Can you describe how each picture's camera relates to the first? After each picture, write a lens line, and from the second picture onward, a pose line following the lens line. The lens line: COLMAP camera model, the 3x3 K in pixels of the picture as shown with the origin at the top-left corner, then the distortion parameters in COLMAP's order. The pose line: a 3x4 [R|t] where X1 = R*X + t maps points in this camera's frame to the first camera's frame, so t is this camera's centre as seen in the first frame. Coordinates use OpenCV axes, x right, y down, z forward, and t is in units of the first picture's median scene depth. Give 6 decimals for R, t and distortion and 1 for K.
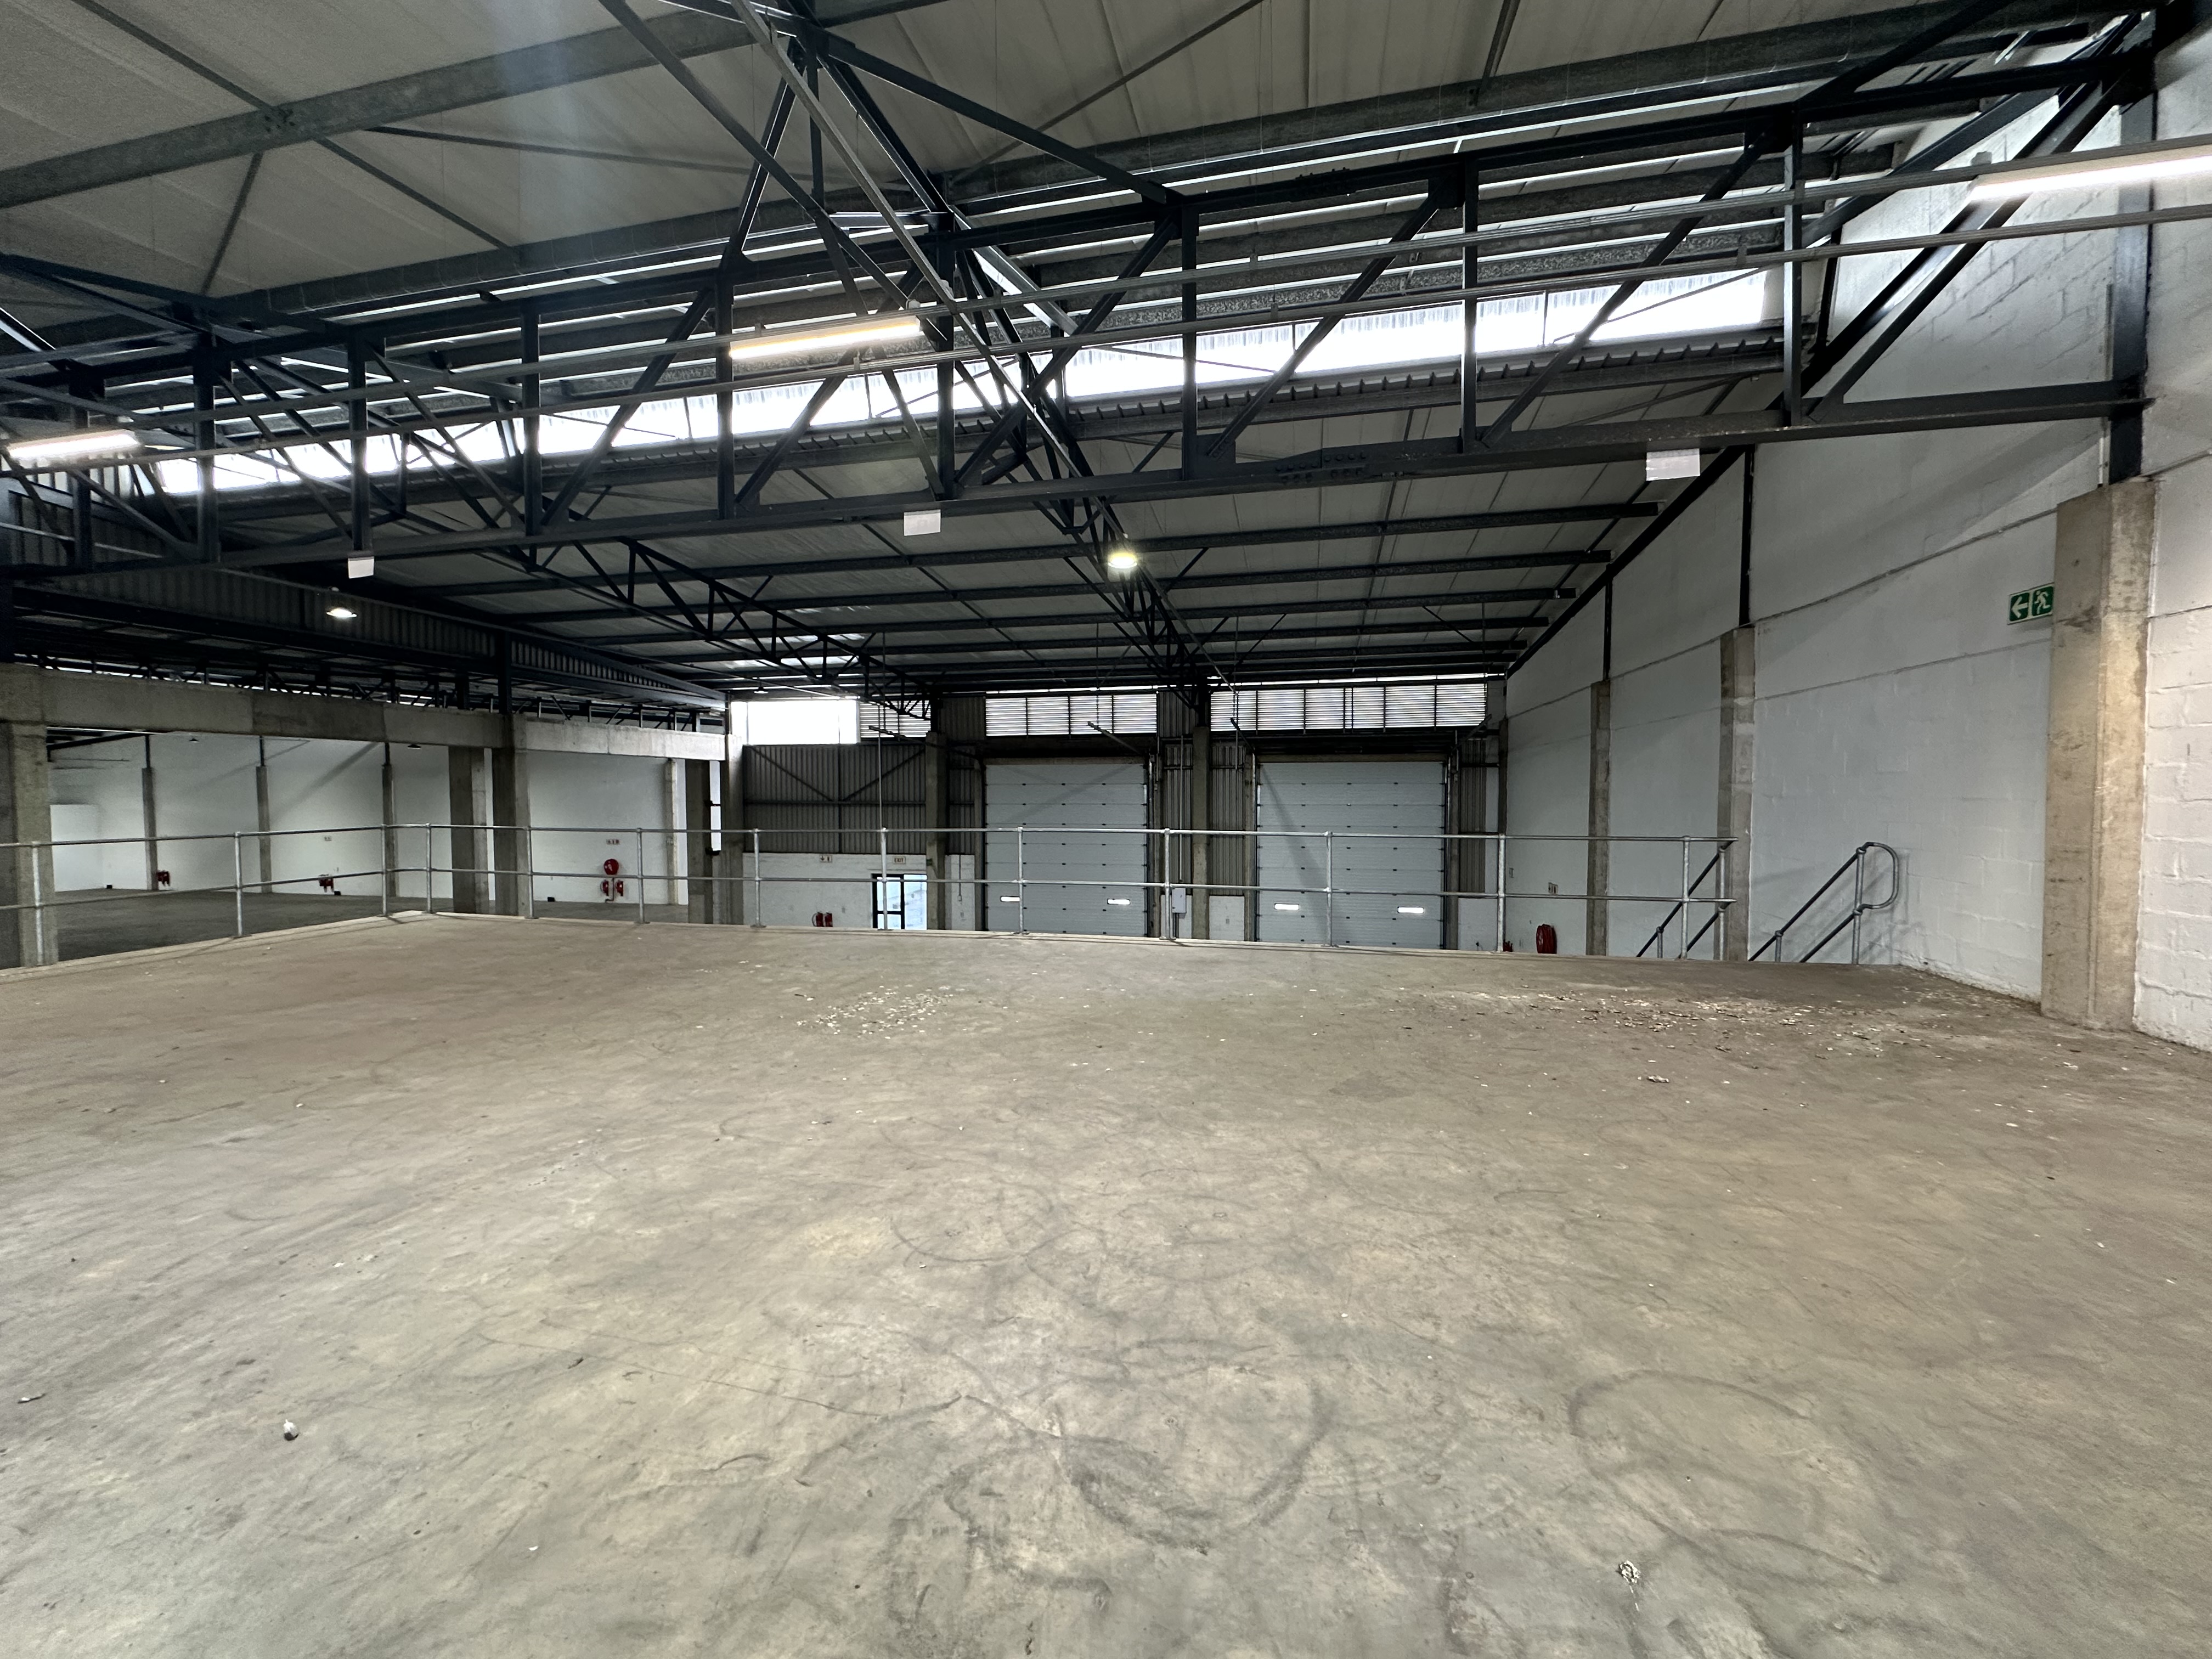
lens RADIAL K [[886.7, 0, 1101.4], [0, 886.7, 831.4], [0, 0, 1]] dist [-0.000879, -0.000122]
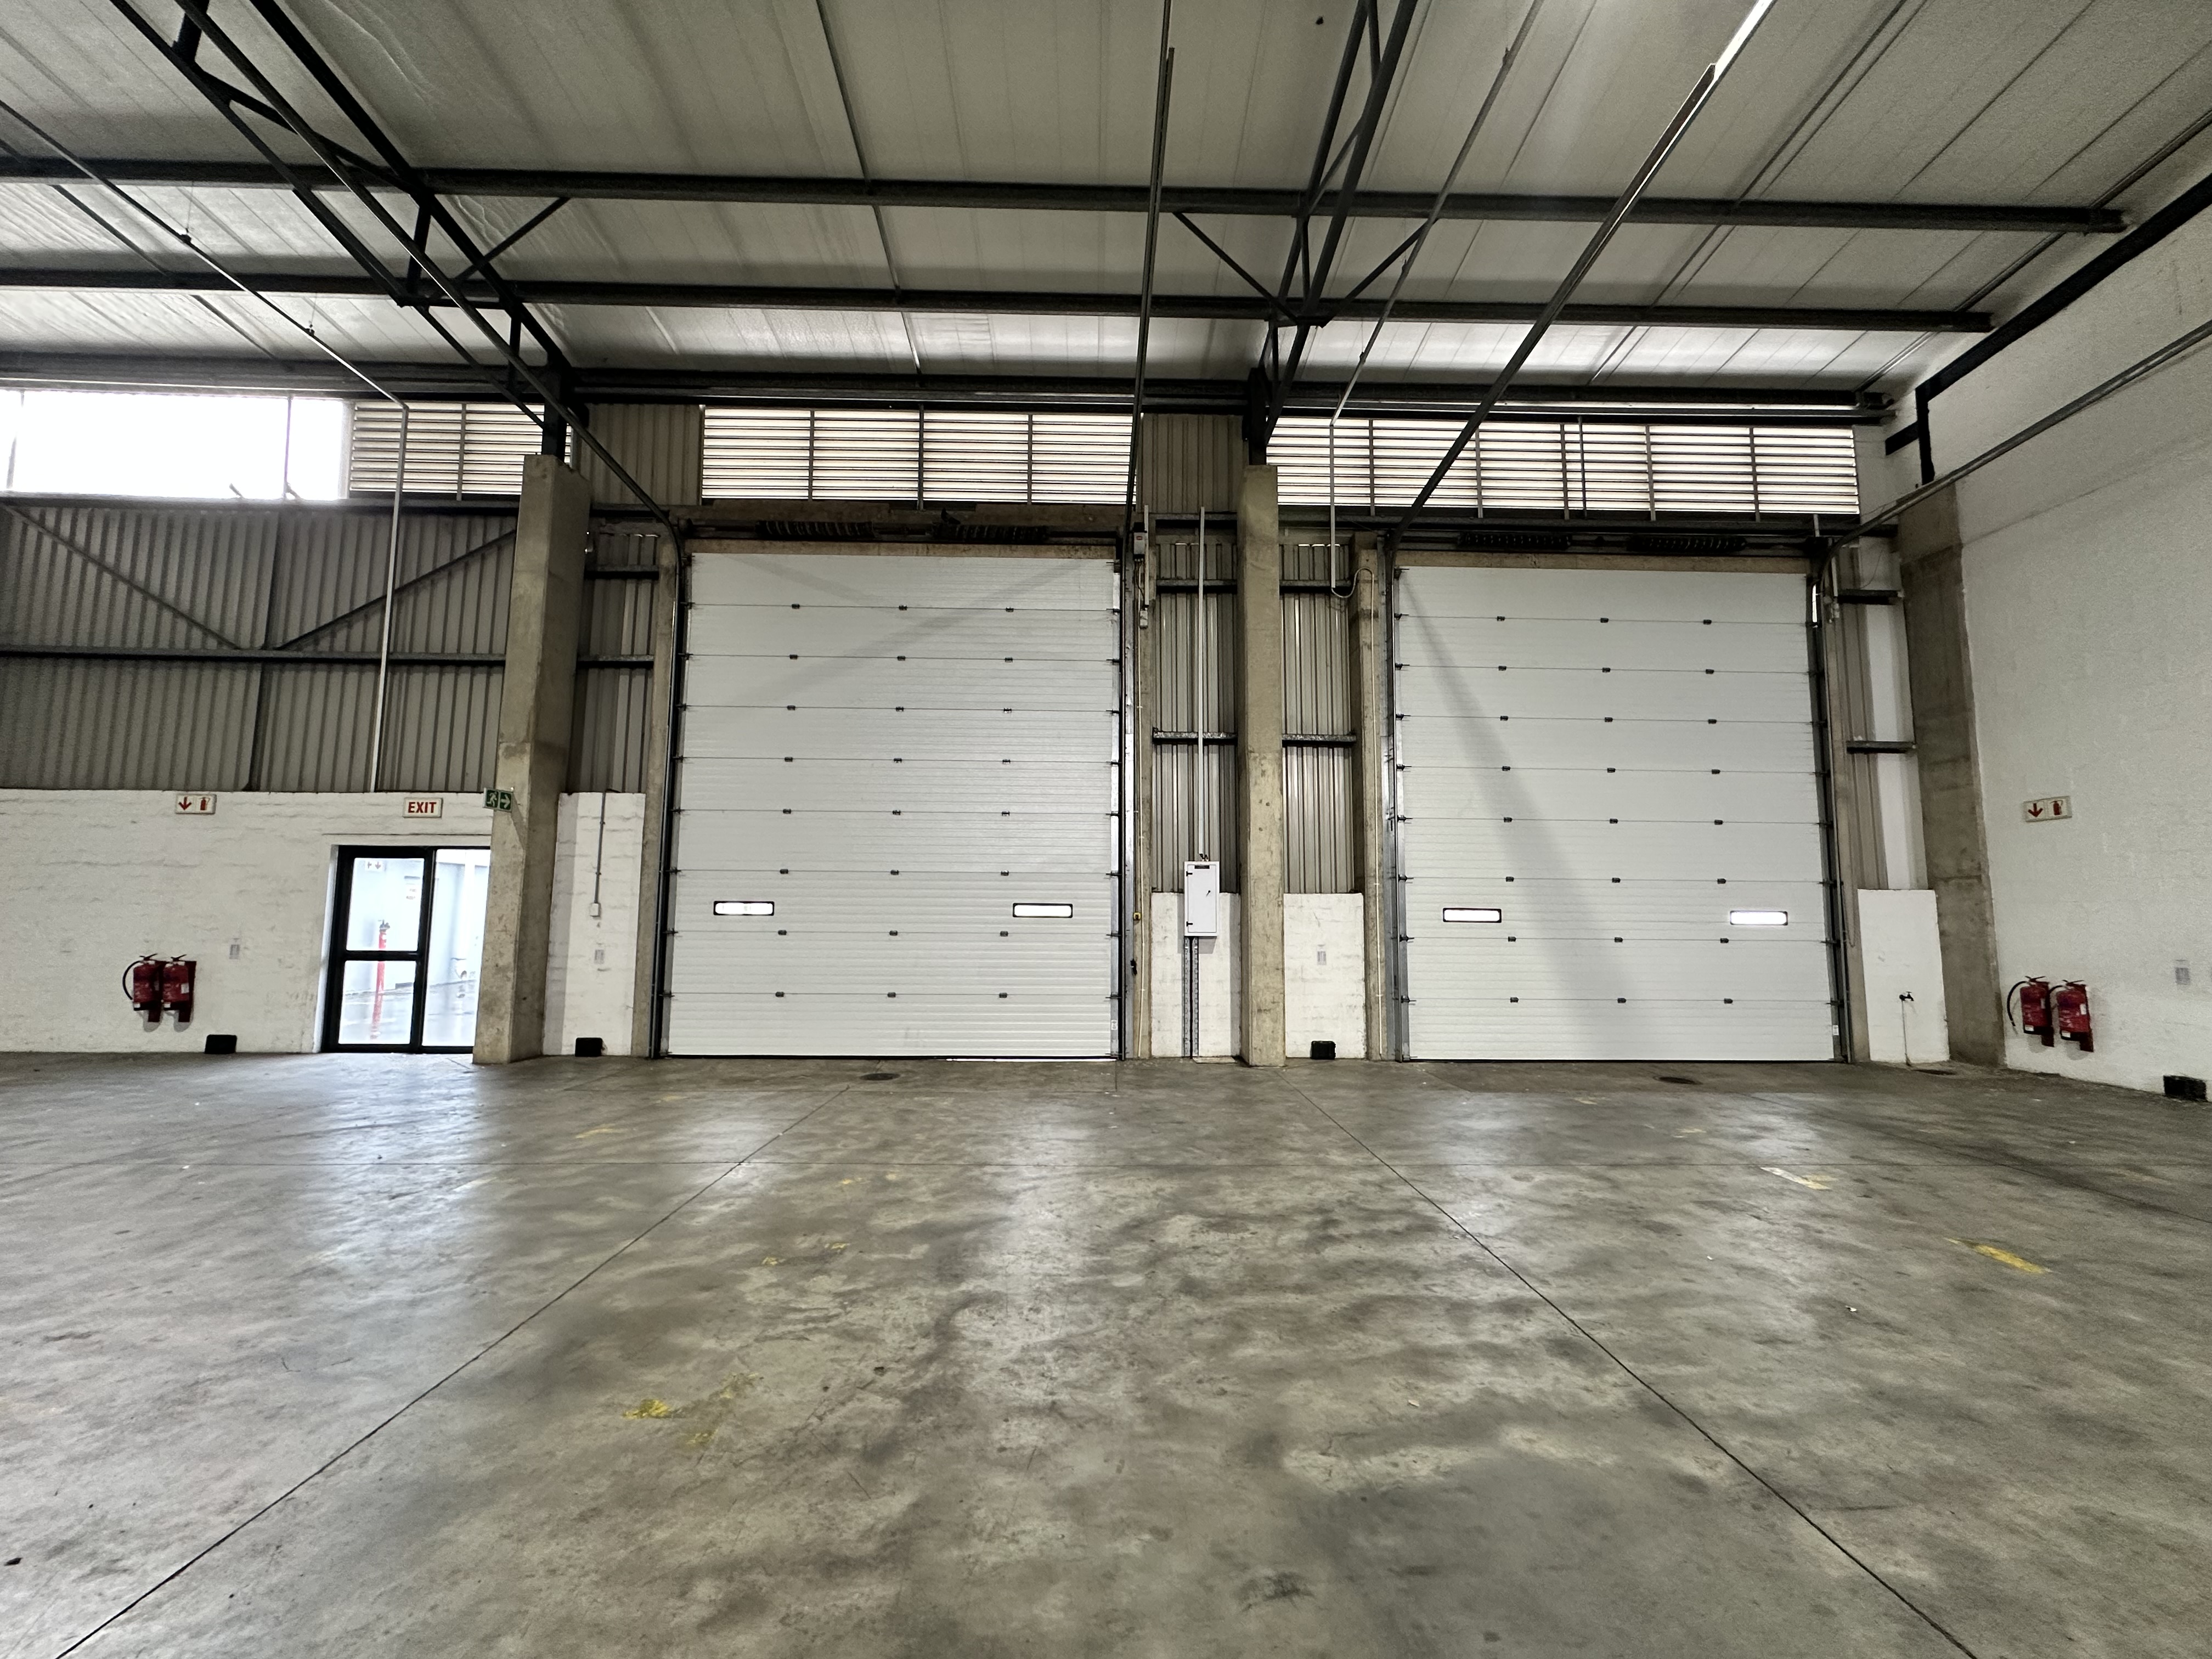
lens RADIAL K [[886.7, 0, 1097.0], [0, 886.7, 817.7], [0, 0, 1]] dist [-0.000879, -0.000122]
pose [[0.968902, 0.034557, 0.245021, -0.050146], [-0.000371, 0.990402, -0.138215, 0.088243], [-0.247446, 0.133826, 0.959615, 0.594846]]
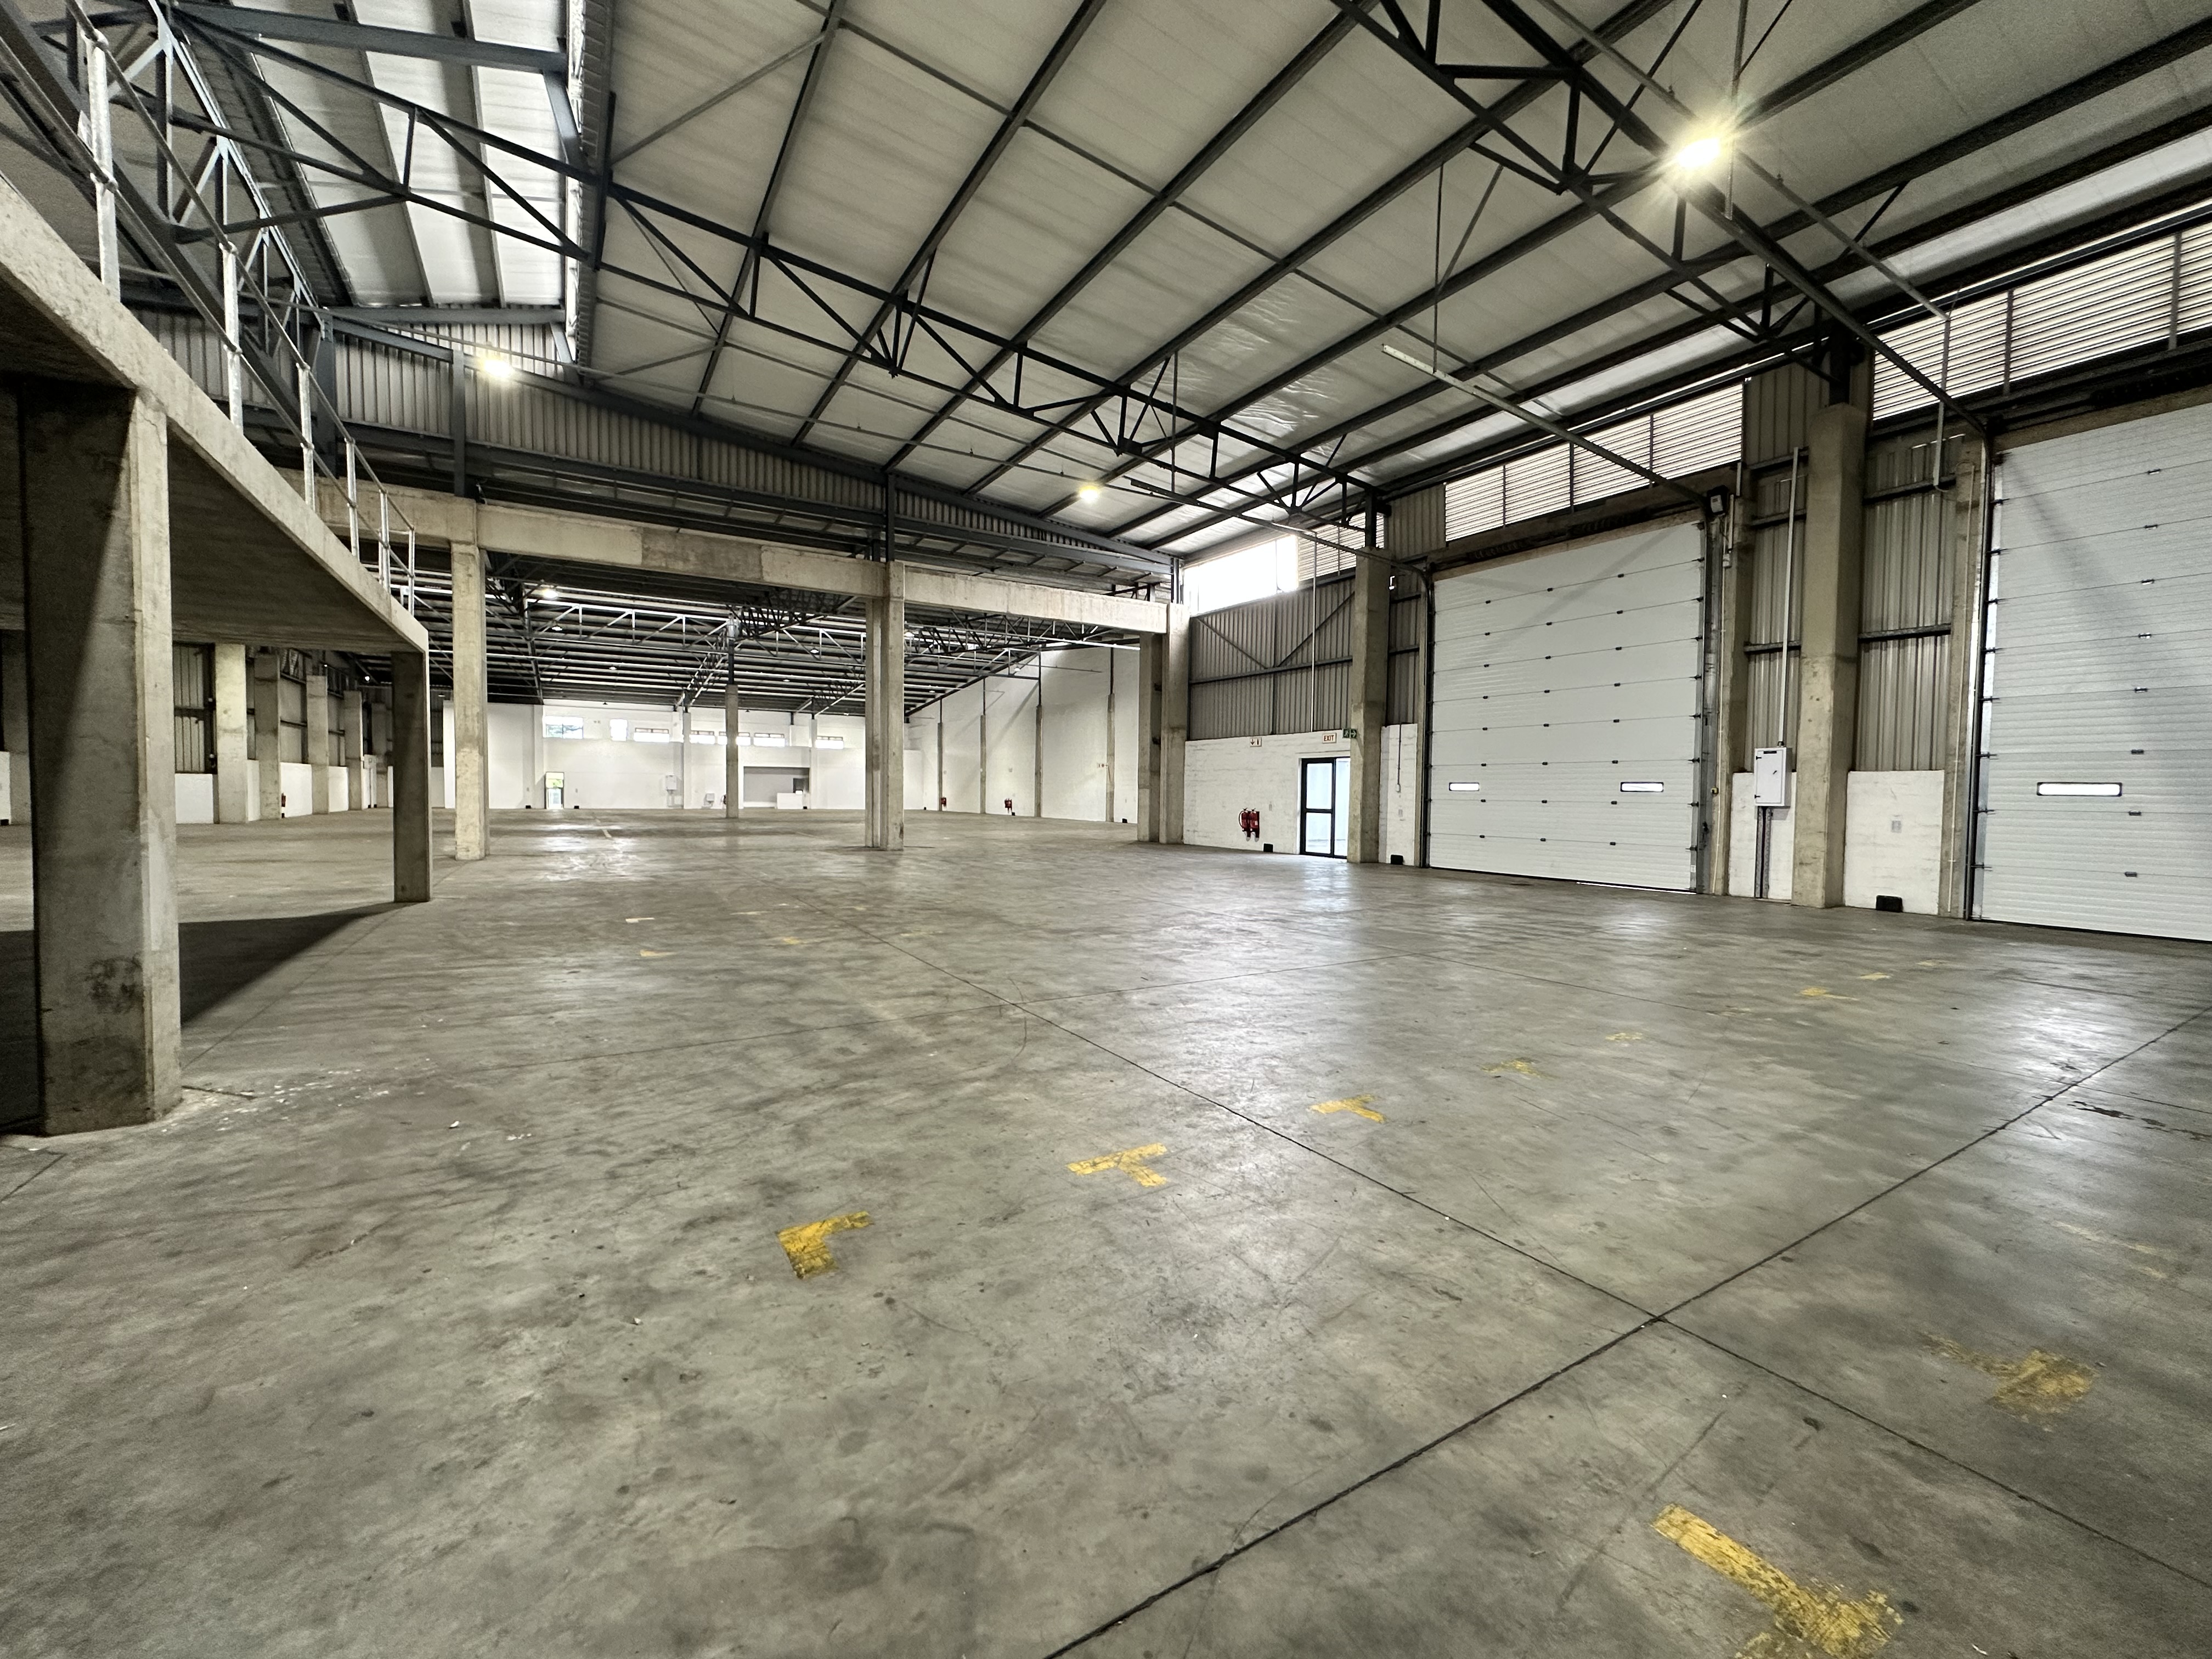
lens RADIAL K [[886.7, 0, 1105.5], [0, 886.7, 823.4], [0, 0, 1]] dist [-0.000879, -0.000122]
pose [[0.699057, 0.037660, -0.714074, 0.171588], [-0.045945, 0.998914, 0.007704, 0.107701], [0.713588, 0.027423, 0.700028, 0.364163]]
